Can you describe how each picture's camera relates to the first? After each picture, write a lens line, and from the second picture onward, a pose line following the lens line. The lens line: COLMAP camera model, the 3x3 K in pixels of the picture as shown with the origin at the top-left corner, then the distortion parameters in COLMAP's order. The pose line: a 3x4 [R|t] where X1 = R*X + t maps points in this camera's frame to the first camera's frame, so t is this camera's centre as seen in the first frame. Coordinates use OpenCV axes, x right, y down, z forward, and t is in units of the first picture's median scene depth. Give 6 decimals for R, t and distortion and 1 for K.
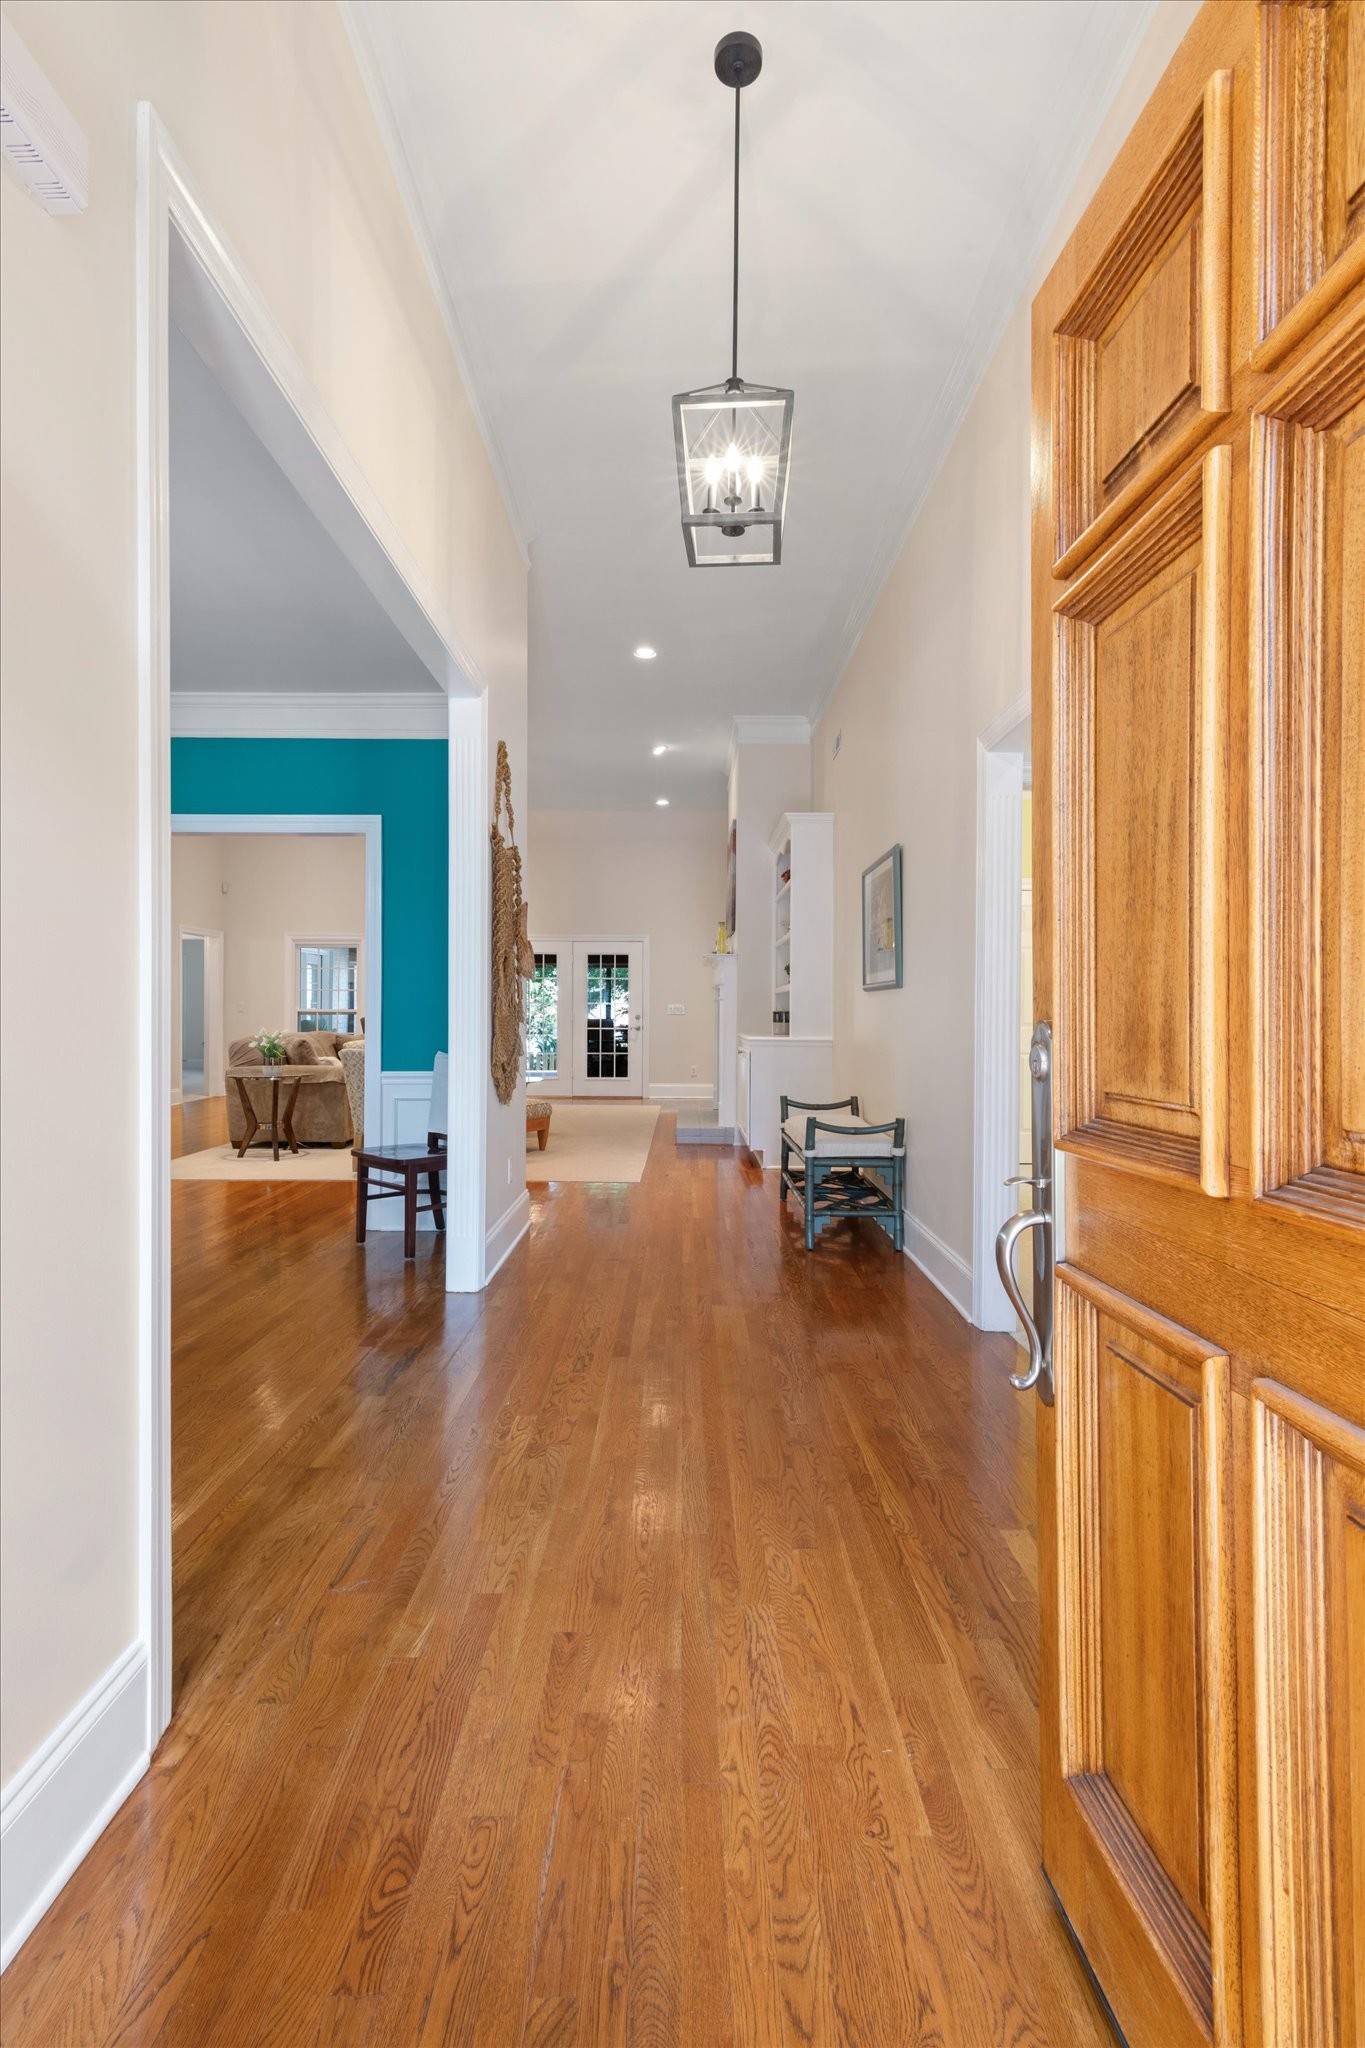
lens RADIAL K [[984.7, 0, 691.3], [0, 984.7, 1019.6], [0, 0, 1]] dist [0.006316, 0.001121]
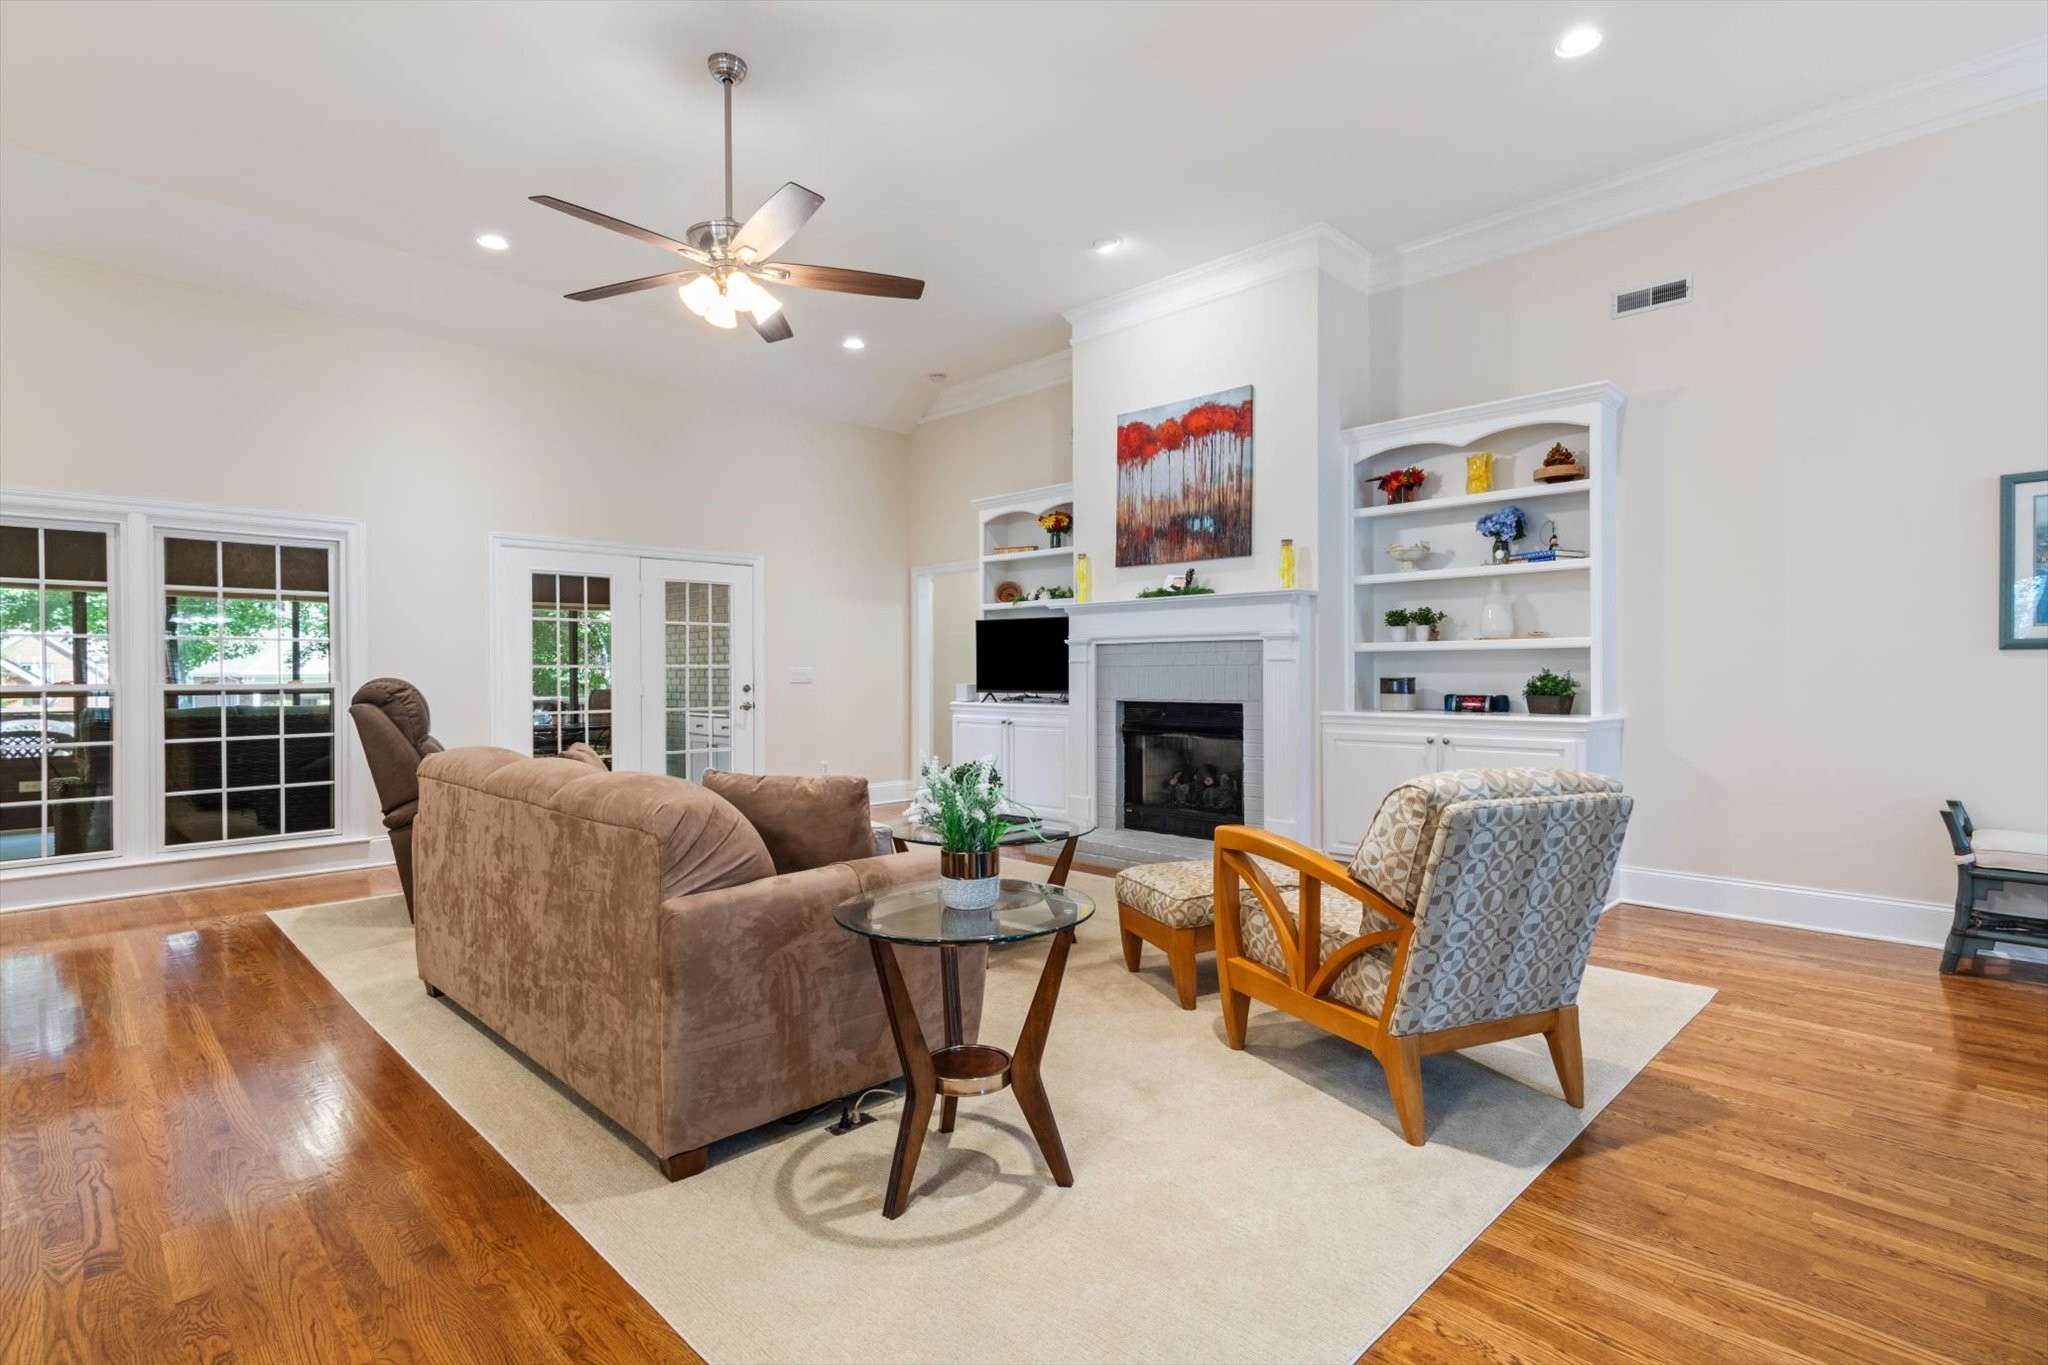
lens RADIAL K [[995.3, 0, 1030.8], [0, 995.3, 675.3], [0, 0, 1]] dist [0.001436, 0.000348]
pose [[0.712166, -0.011207, 0.701922, -0.494728], [0.014399, 0.999895, 0.001356, -0.012124], [-0.701864, 0.009141, 0.712252, 0.596378]]
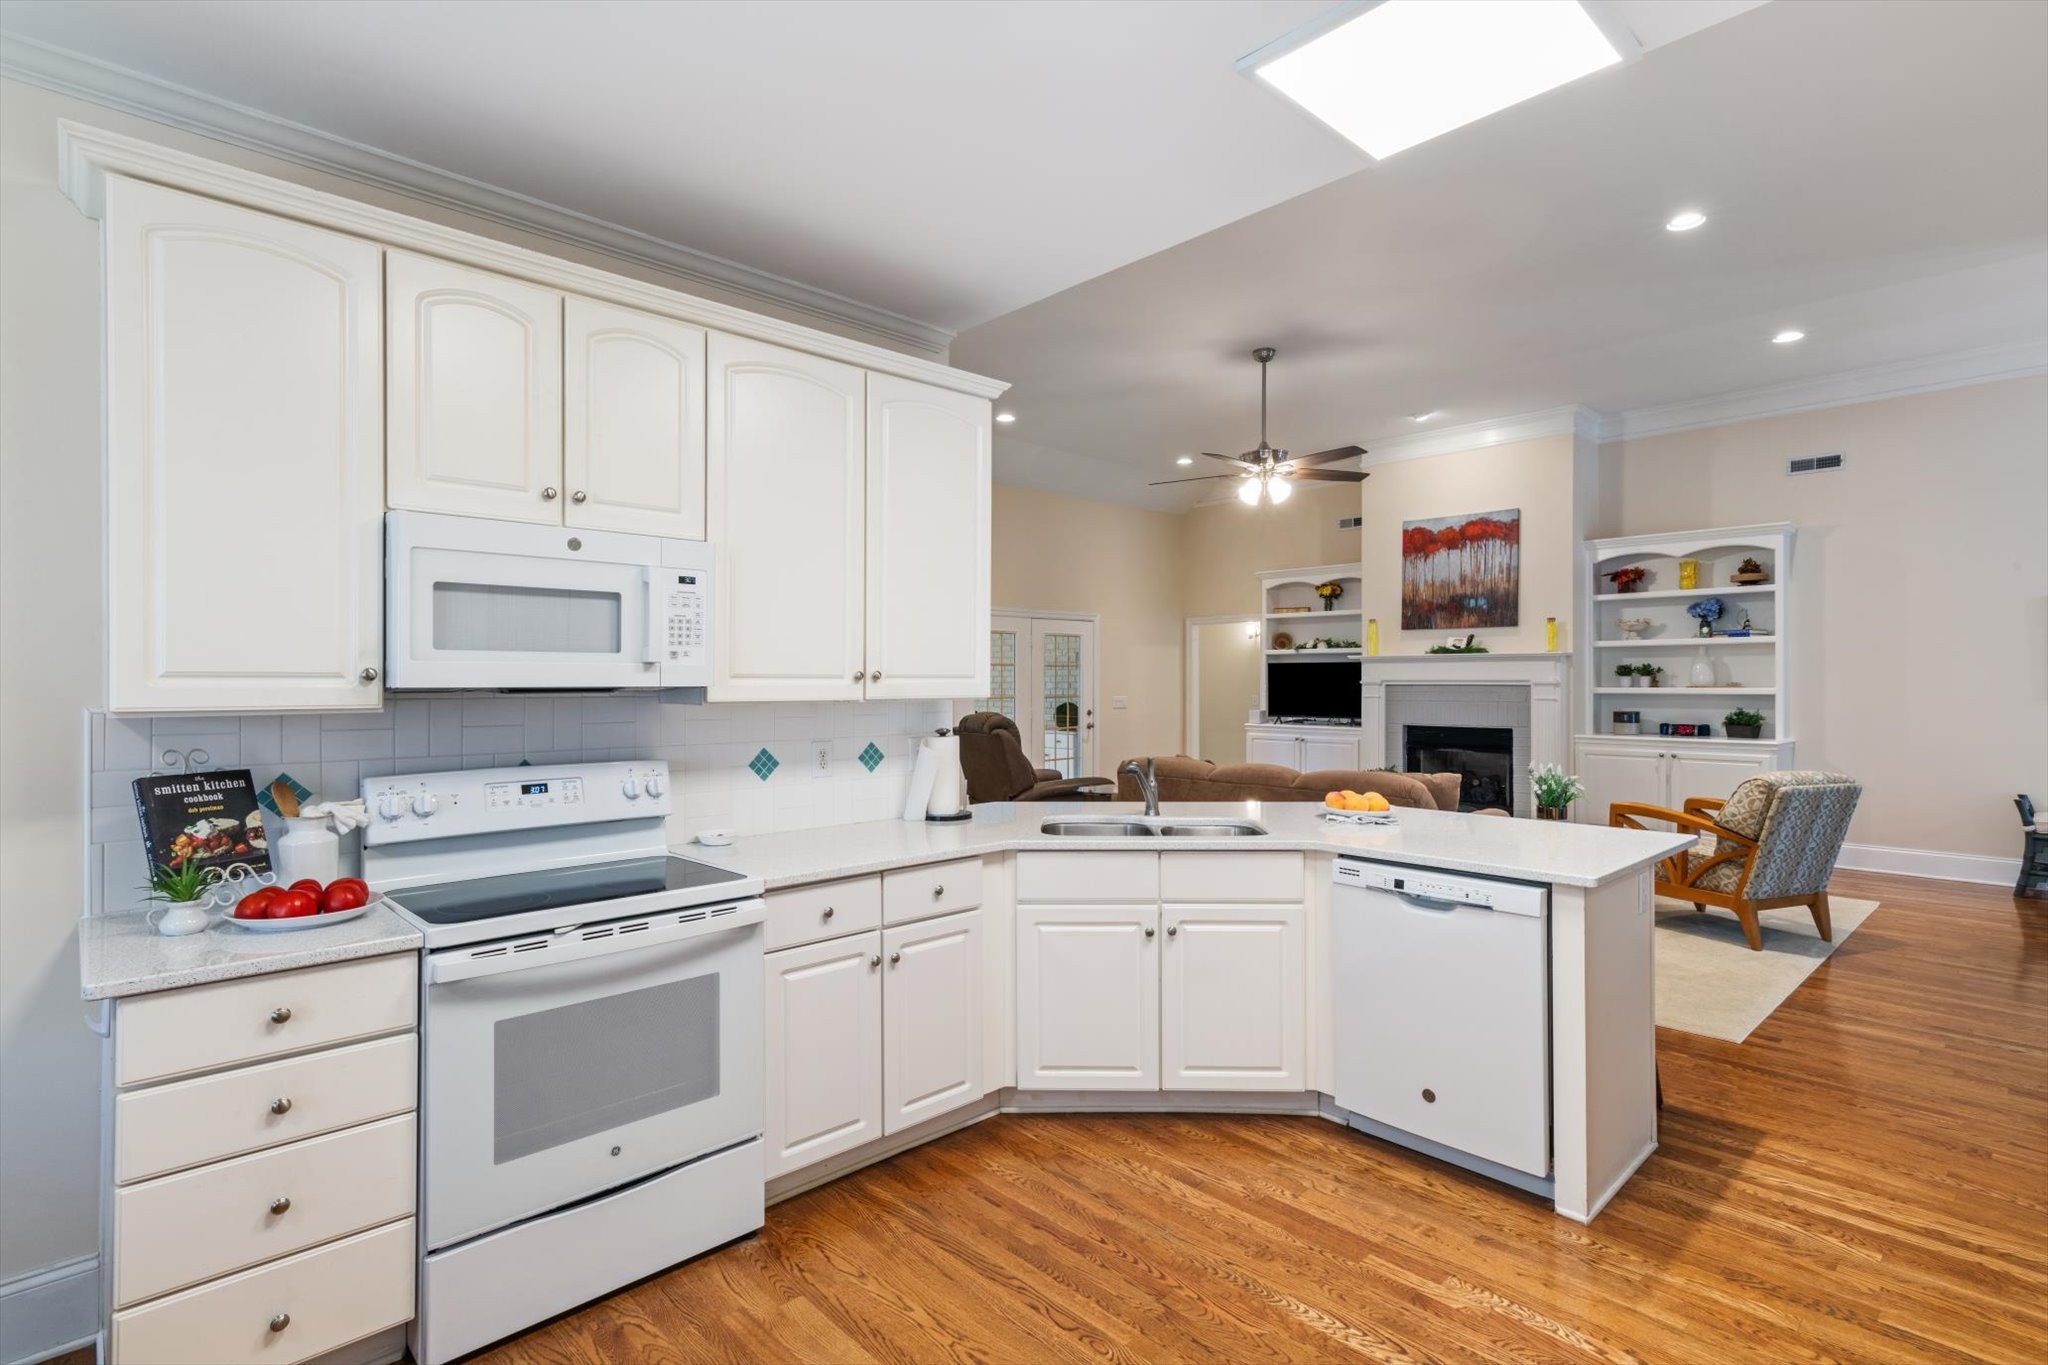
lens RADIAL K [[994.4, 0, 1024.0], [0, 994.4, 682.5], [0, 0, 1]] dist [0.001590, -0.000459]
pose [[0.737433, -0.008952, 0.675361, -0.894004], [0.012256, 0.999925, -0.000129, -0.038551], [-0.675309, 0.008372, 0.737487, 0.581110]]
